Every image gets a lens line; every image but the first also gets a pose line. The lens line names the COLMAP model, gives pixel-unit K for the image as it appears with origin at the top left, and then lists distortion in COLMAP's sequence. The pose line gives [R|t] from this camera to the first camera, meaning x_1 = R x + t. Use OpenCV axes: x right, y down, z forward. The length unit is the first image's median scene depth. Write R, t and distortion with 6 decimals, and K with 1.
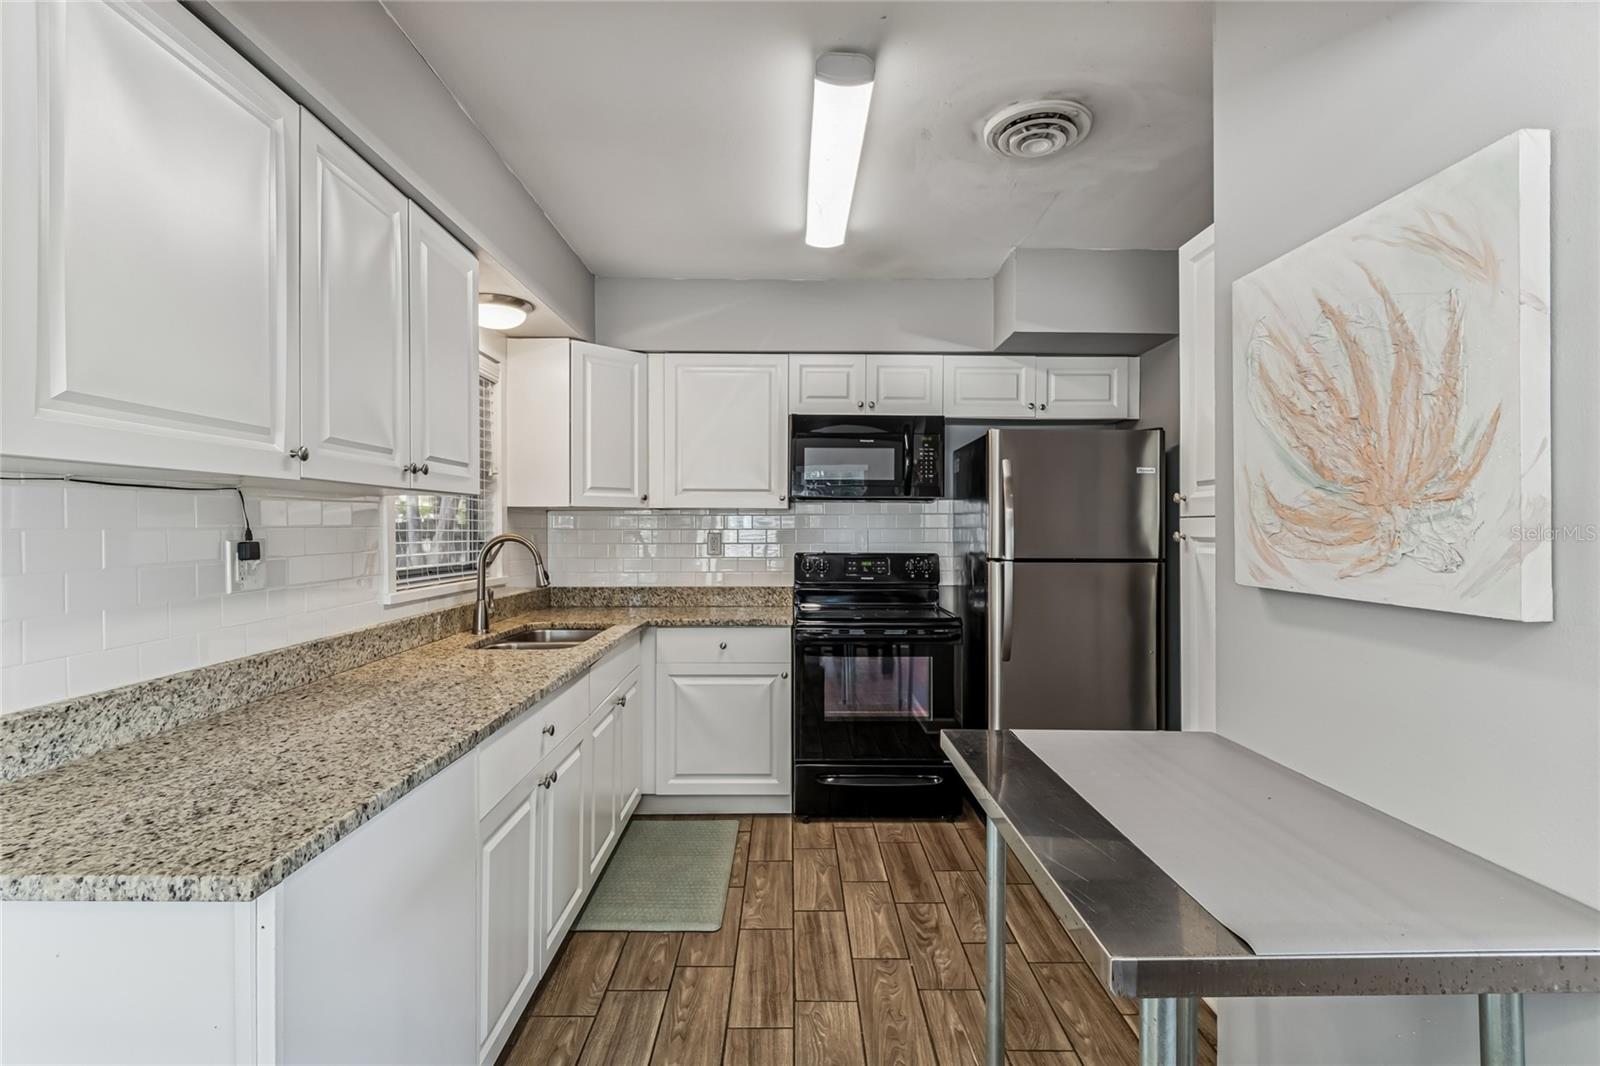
lens RADIAL K [[769.9, 0, 798.1], [0, 769.9, 527.4], [0, 0, 1]] dist [0.001506, -0.000133]
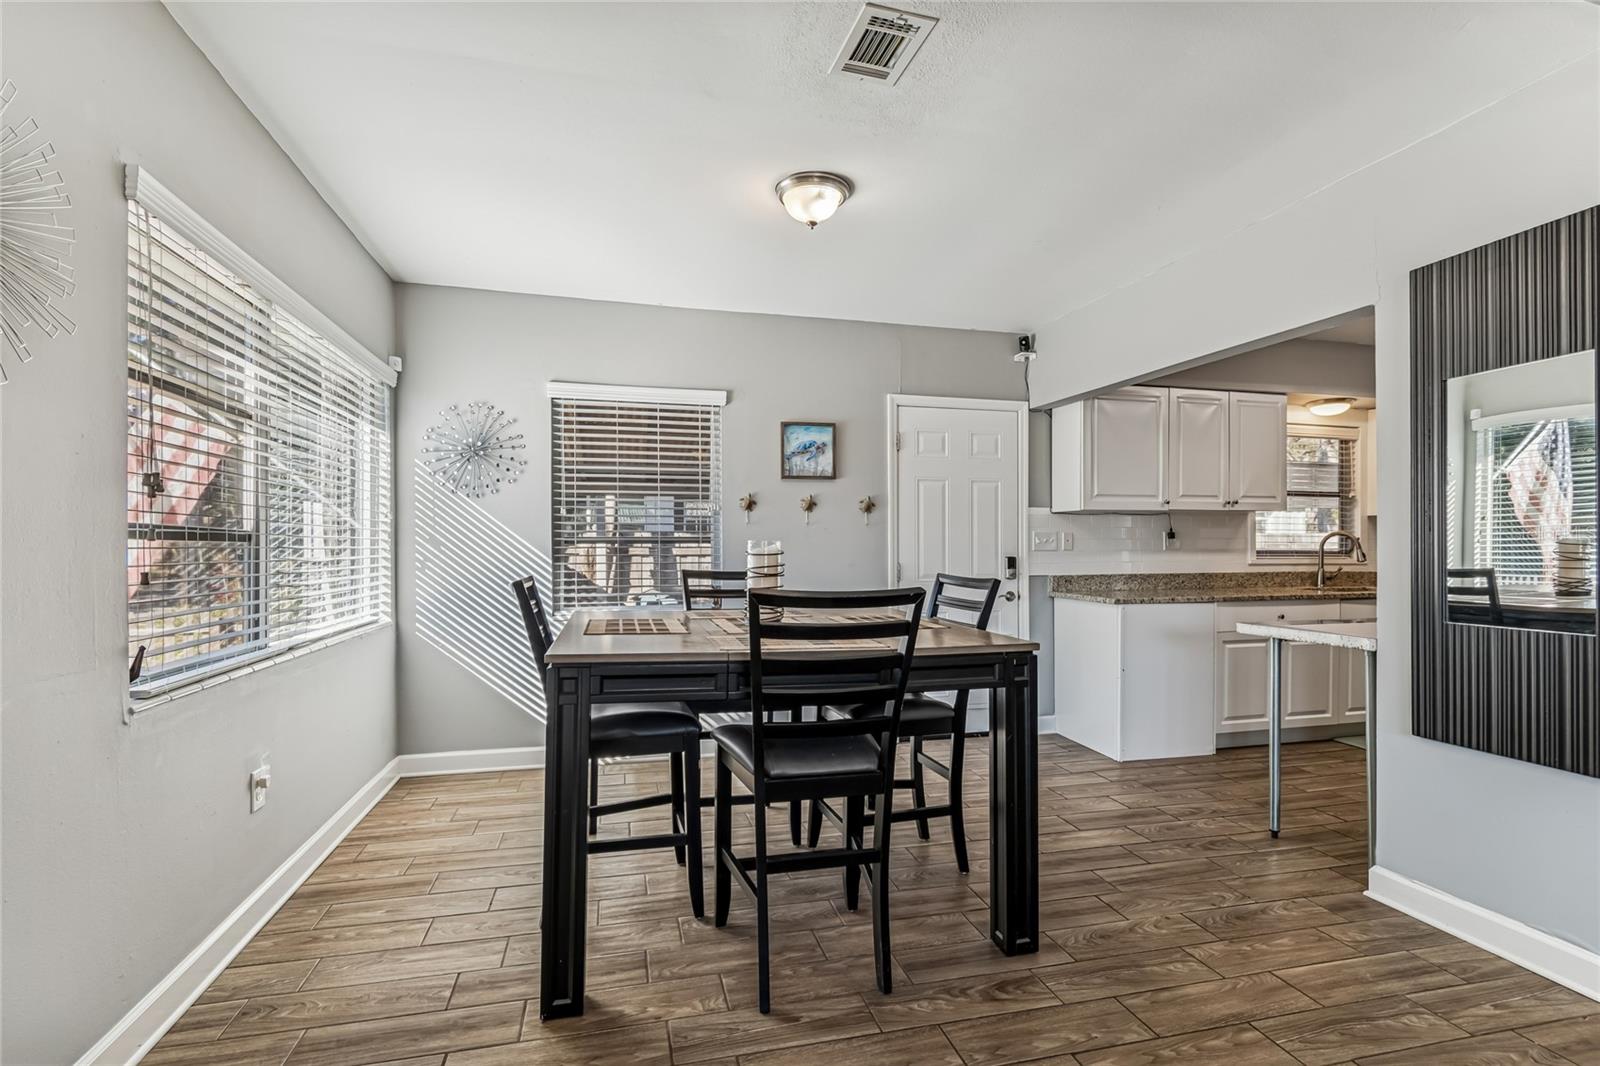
lens RADIAL K [[769.9, 0, 794.7], [0, 769.9, 534.3], [0, 0, 1]] dist [0.001506, -0.000133]
pose [[0.232665, -0.008713, -0.972518, 0.902004], [-0.004912, 0.999937, -0.010134, 0.032327], [0.972545, 0.007135, 0.232607, -0.524359]]
